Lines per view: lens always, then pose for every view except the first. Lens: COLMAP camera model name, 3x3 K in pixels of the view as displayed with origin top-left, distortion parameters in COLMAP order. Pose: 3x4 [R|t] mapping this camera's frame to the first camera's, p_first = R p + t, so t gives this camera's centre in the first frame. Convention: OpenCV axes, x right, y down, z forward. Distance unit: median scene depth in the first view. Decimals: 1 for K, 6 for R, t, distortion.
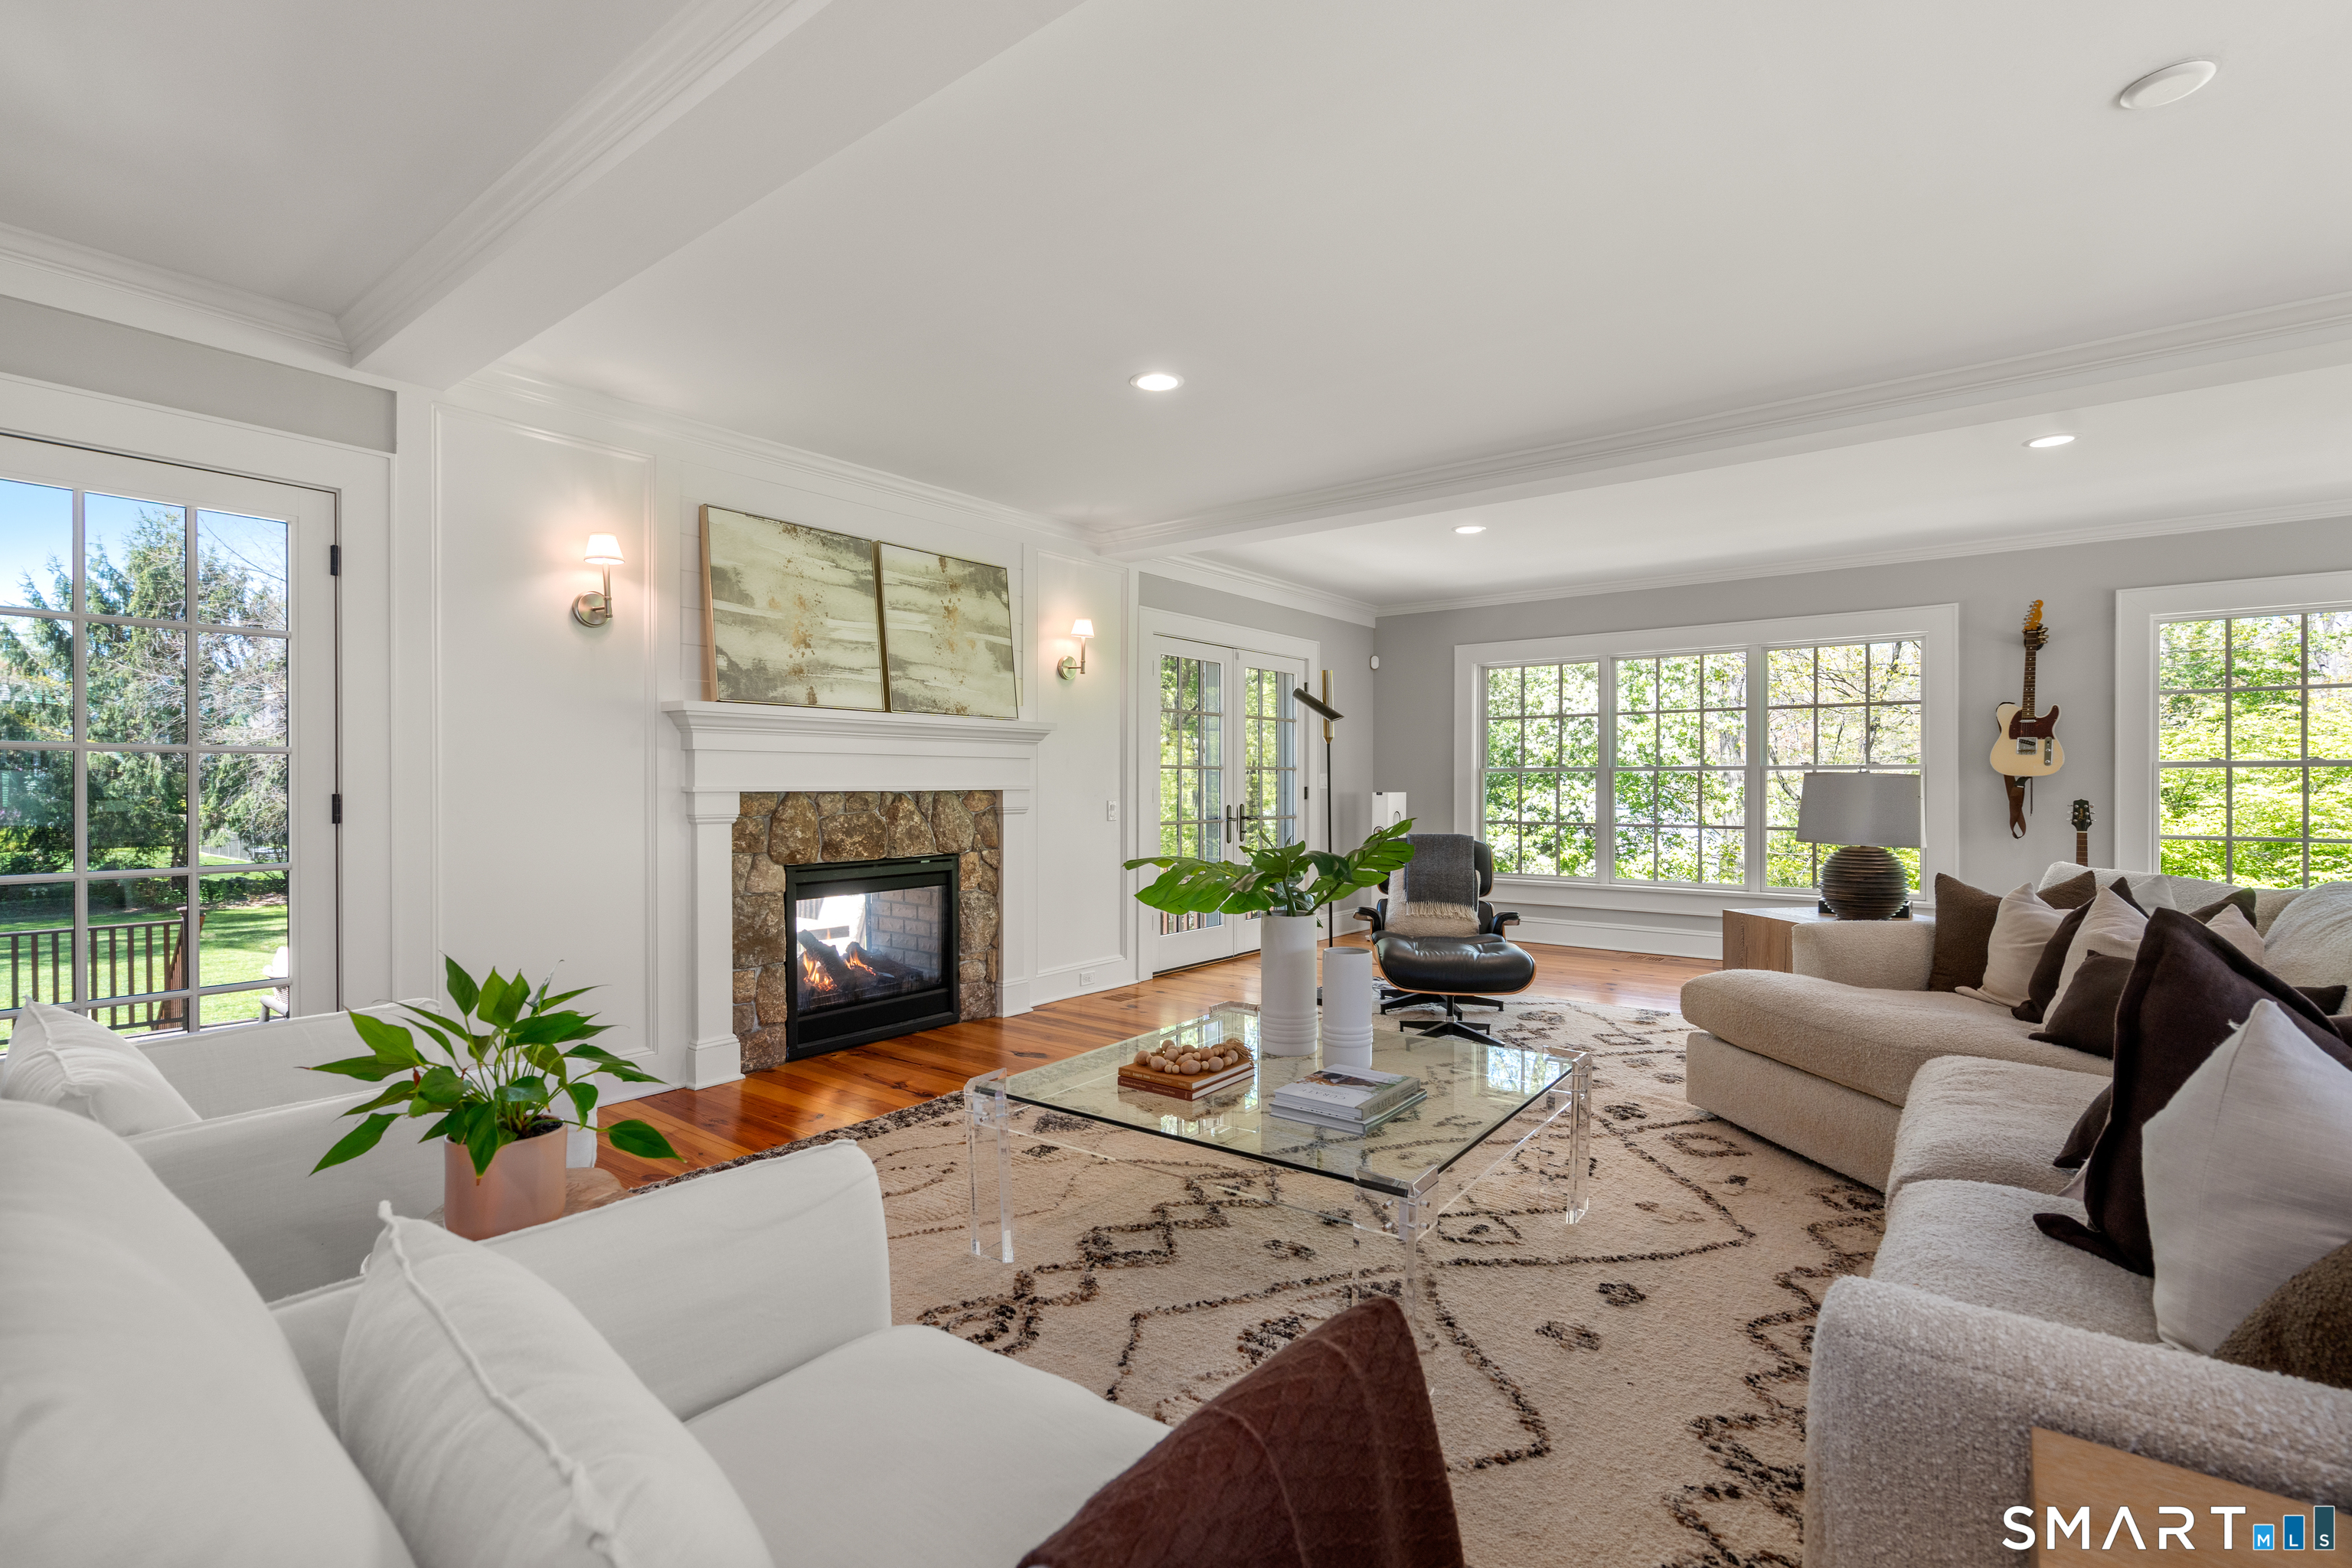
lens RADIAL K [[1074.5, 0, 1173.9], [0, 1074.5, 782.9], [0, 0, 1]] dist [-0.001988, 0.000857]
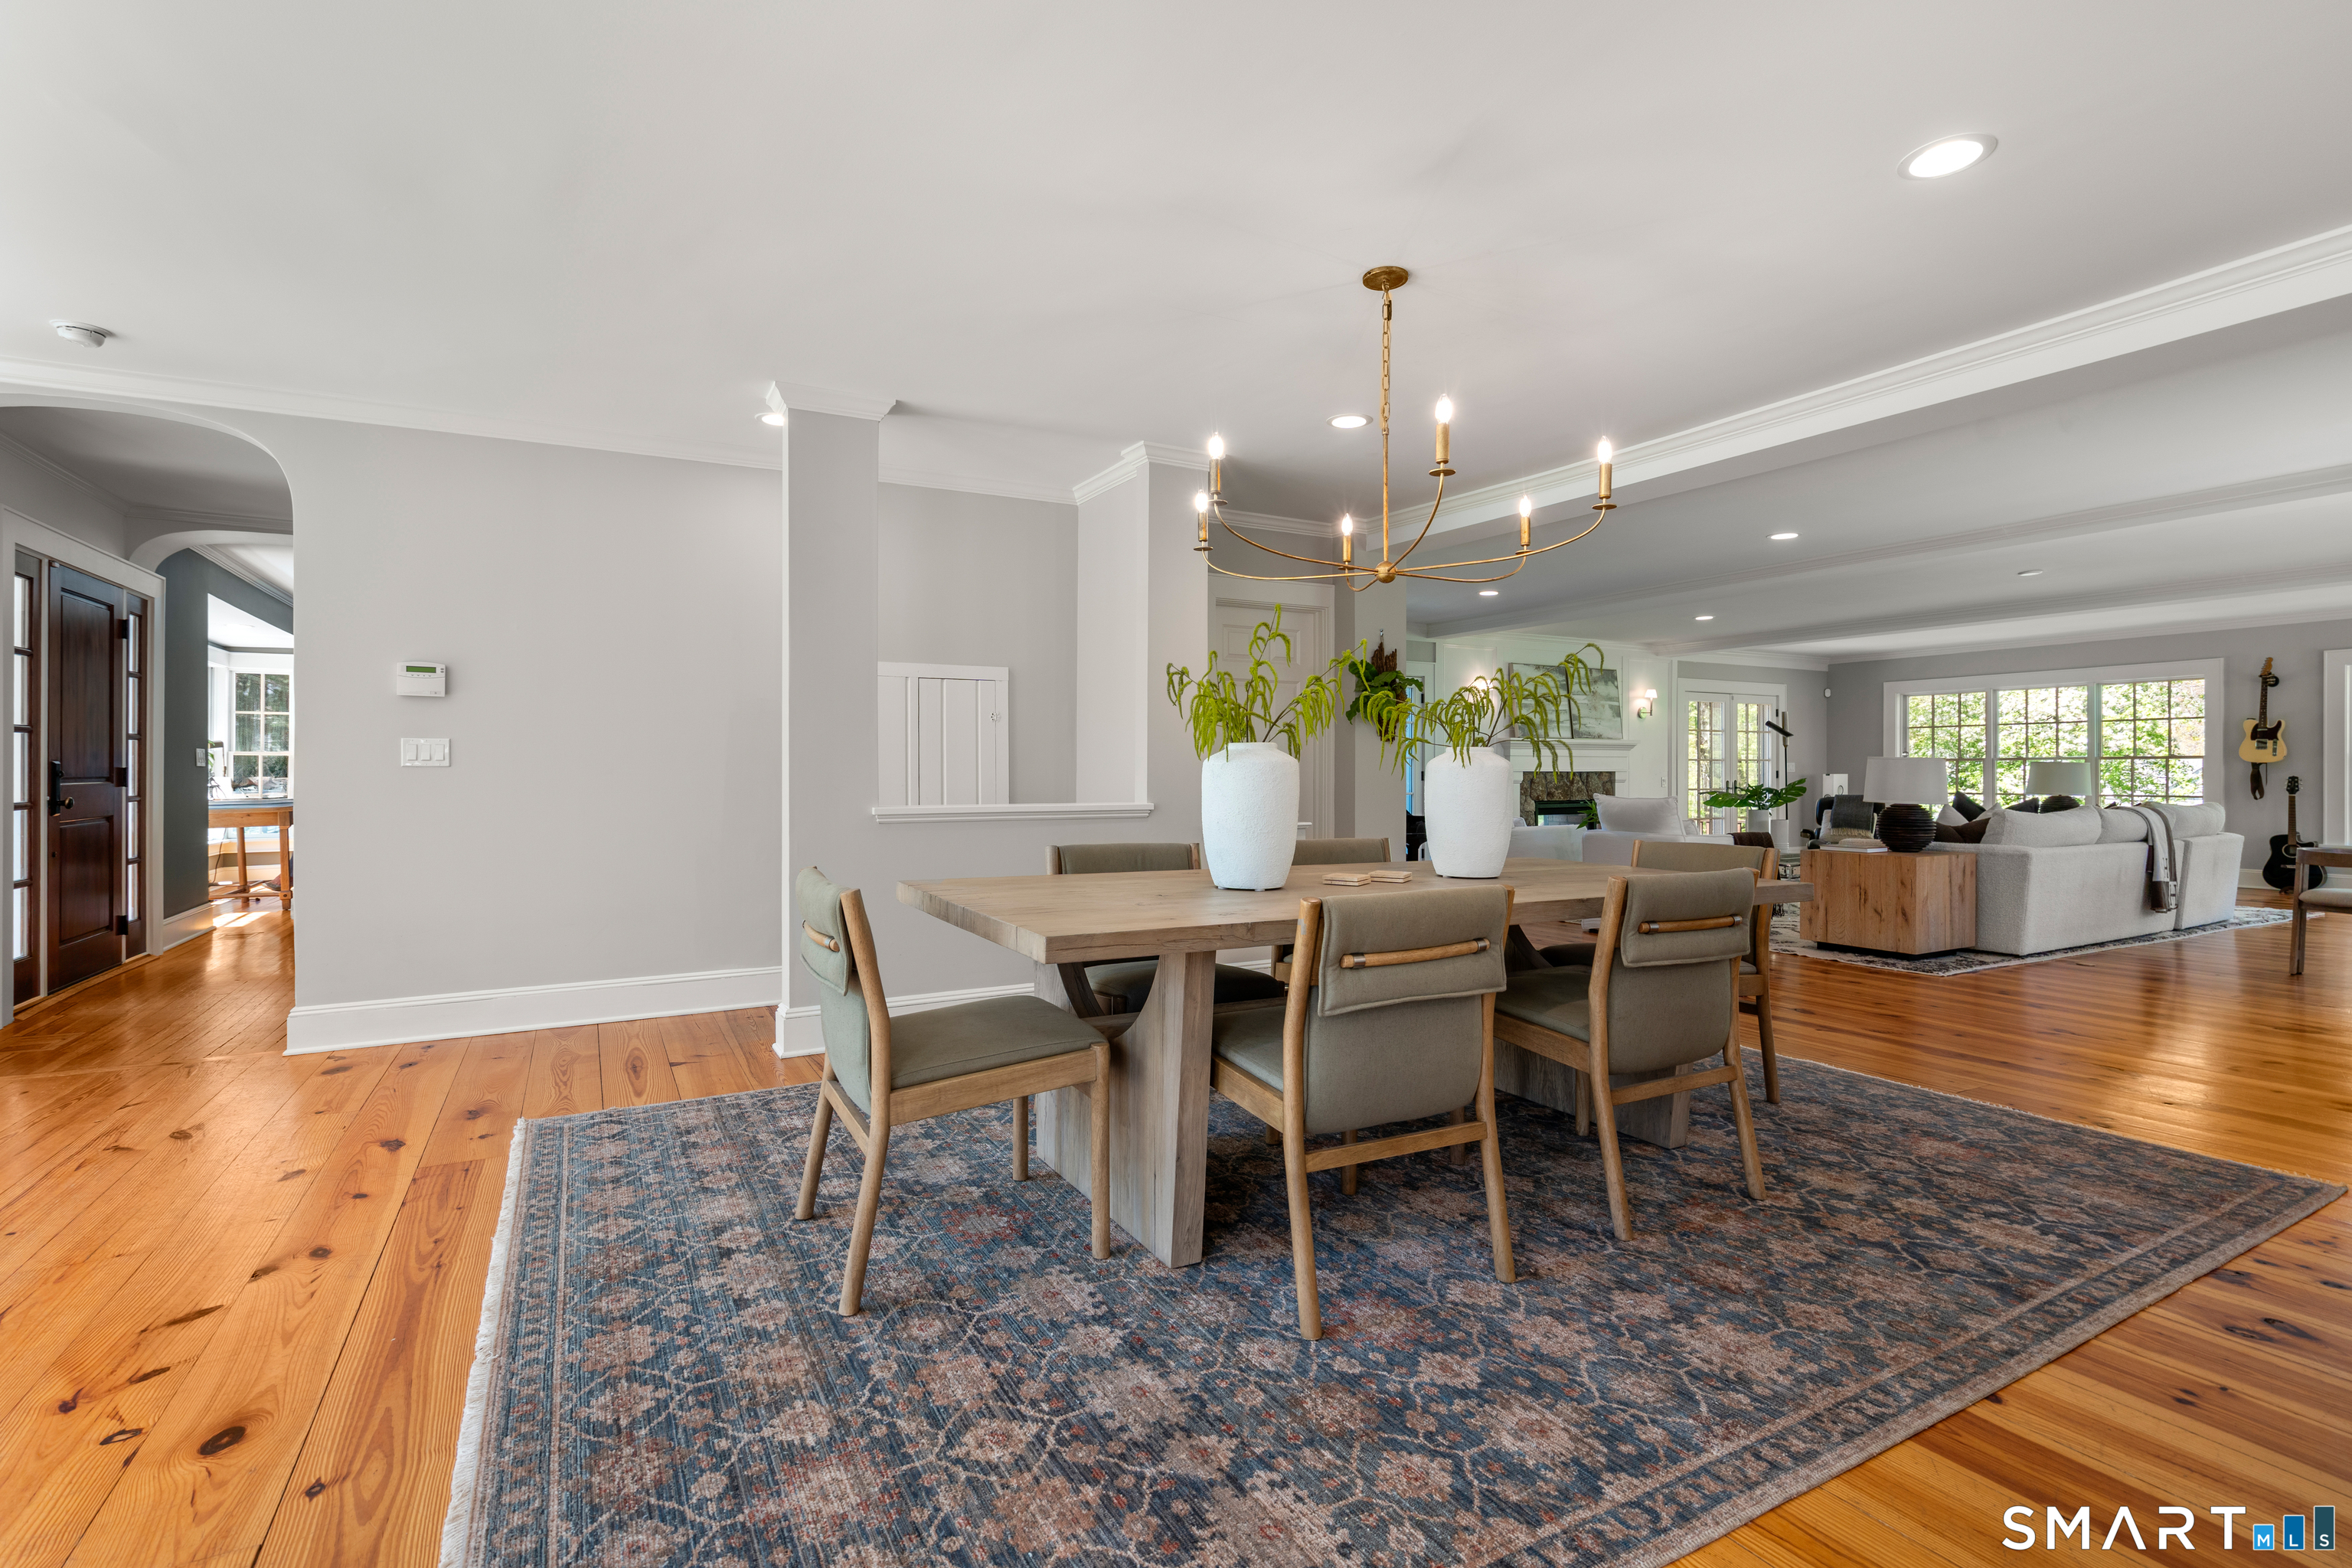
lens RADIAL K [[1074.5, 0, 1171.4], [0, 1074.5, 779.2], [0, 0, 1]] dist [-0.001988, 0.000857]
pose [[0.918816, 0.000225, -0.394686, -0.141015], [0.001658, 0.999989, 0.004428, 0.012190], [0.394682, -0.004723, 0.918806, -1.528954]]
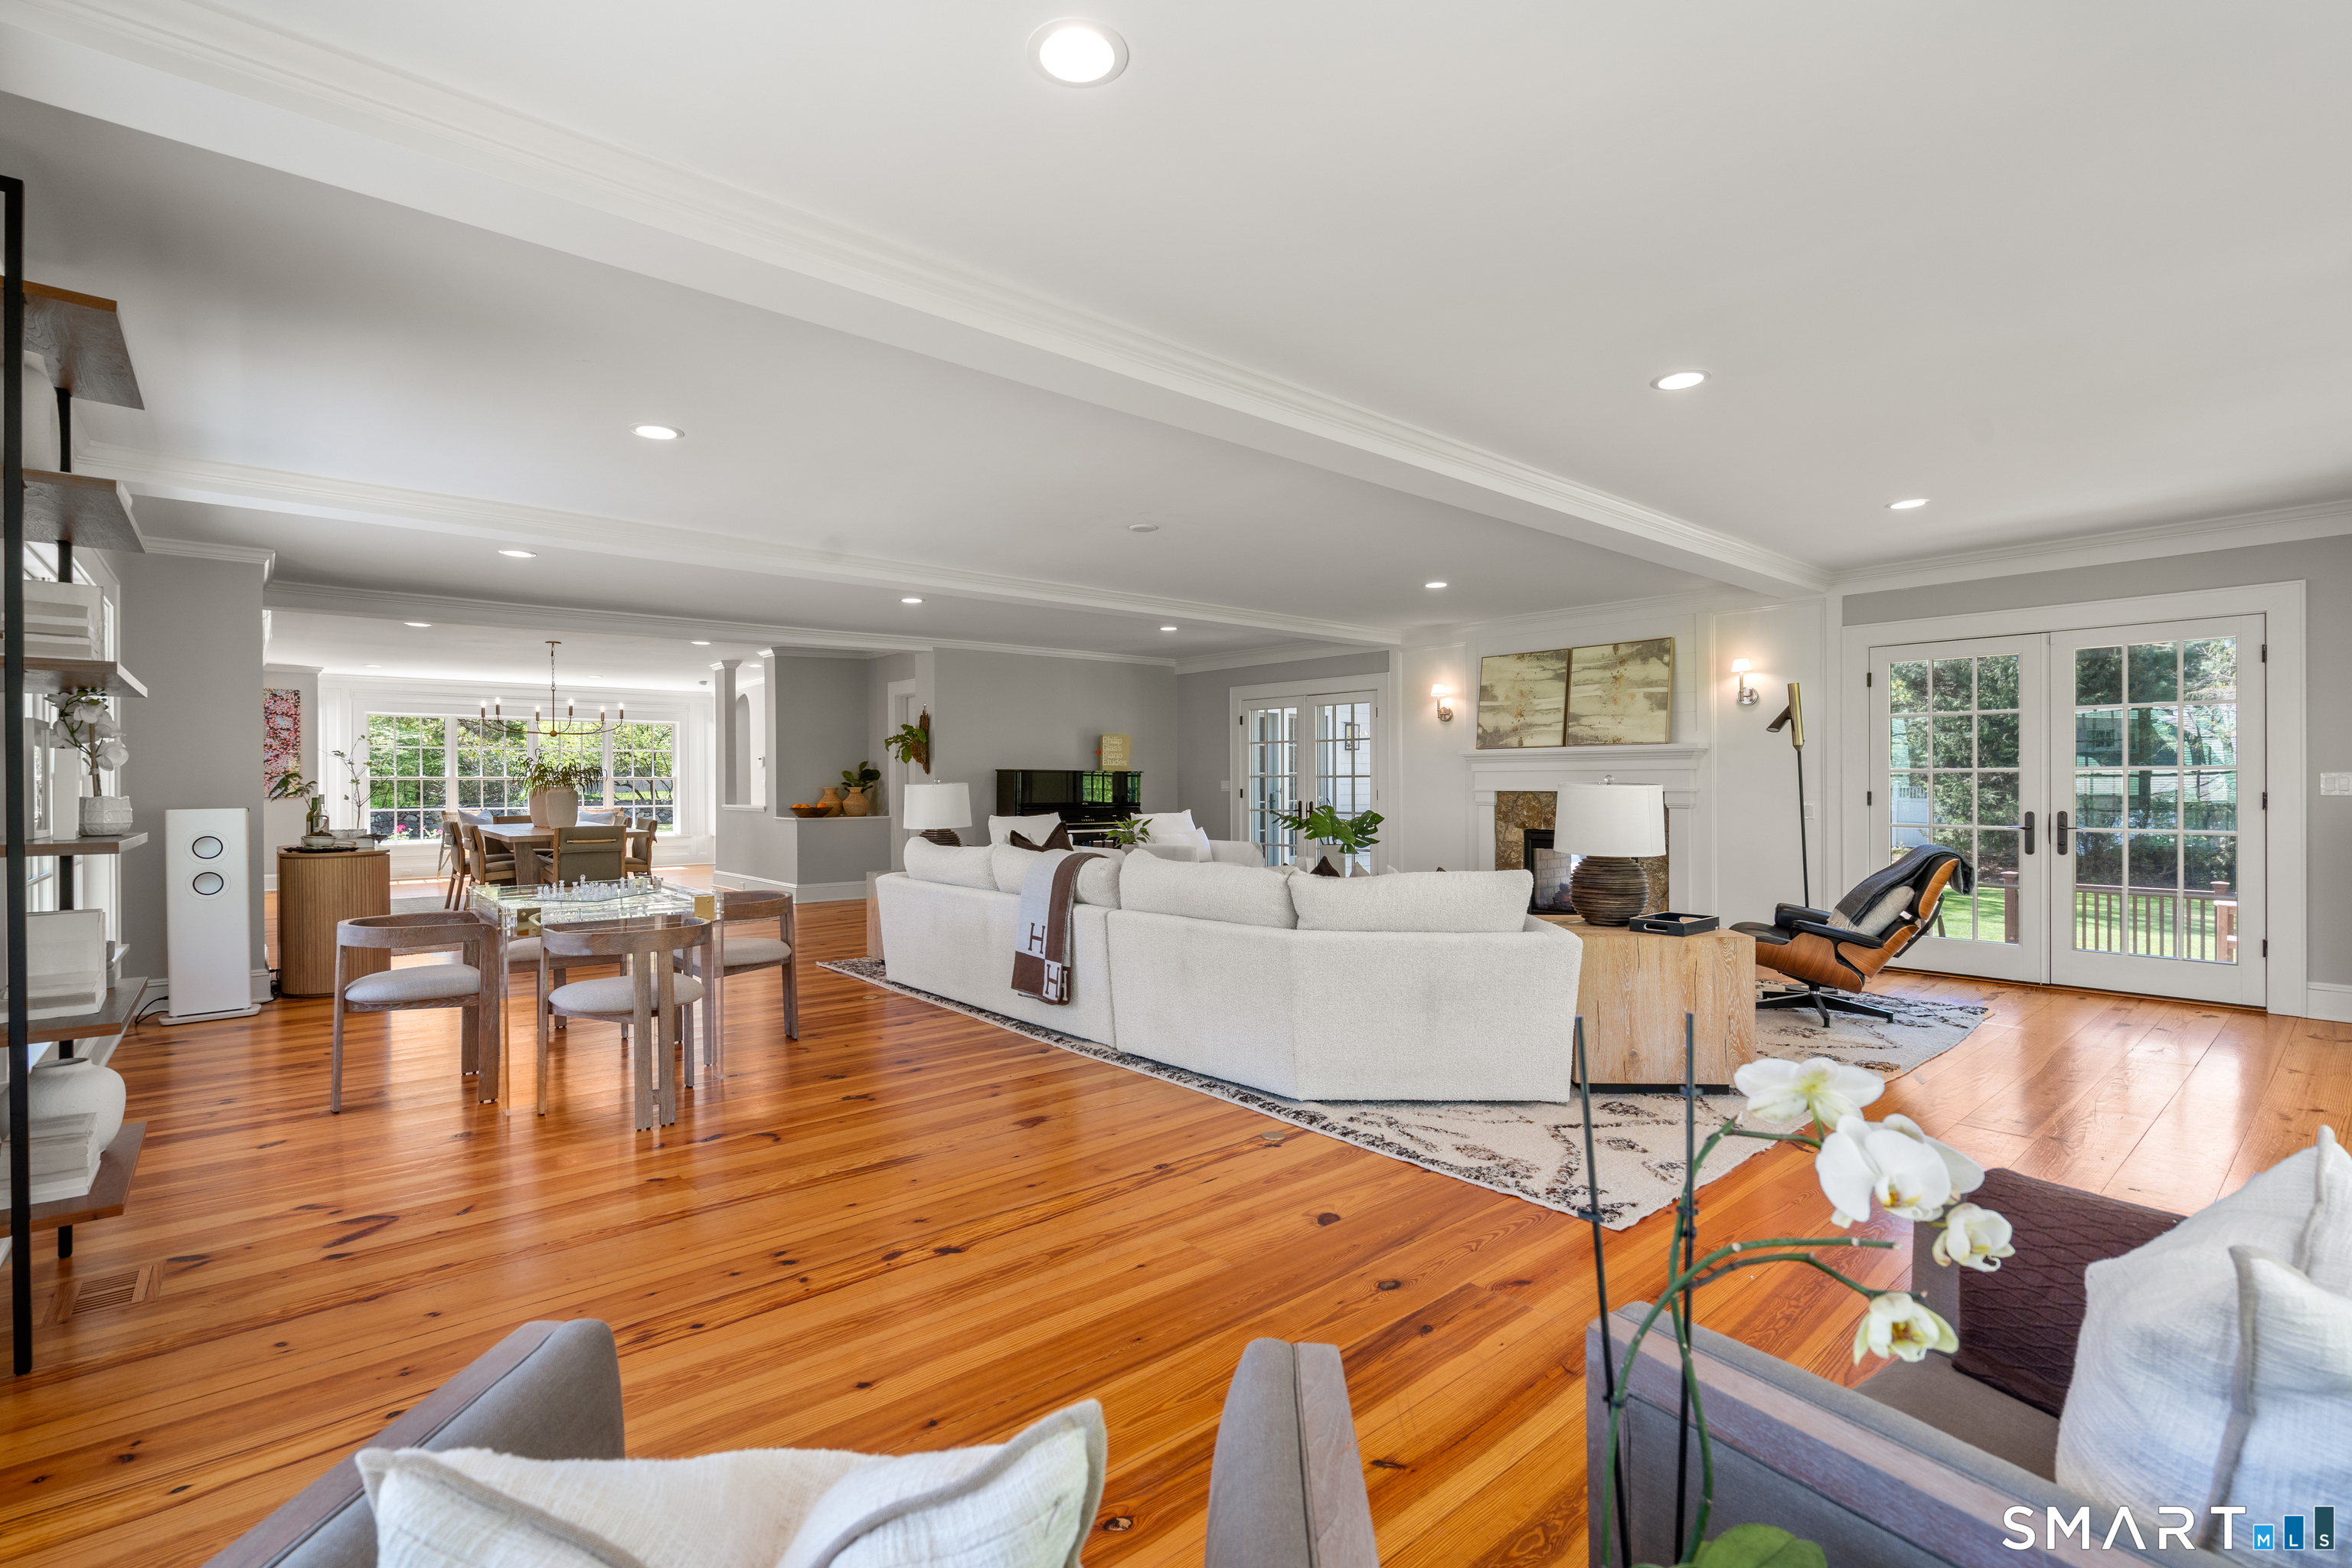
lens RADIAL K [[1074.5, 0, 1181.7], [0, 1074.5, 789.1], [0, 0, 1]] dist [-0.001988, 0.000857]
pose [[-0.187997, 0.006382, -0.982149, 1.553786], [0.003491, 0.999977, 0.005830, -0.008398], [0.982163, -0.002333, -0.188015, 0.703924]]
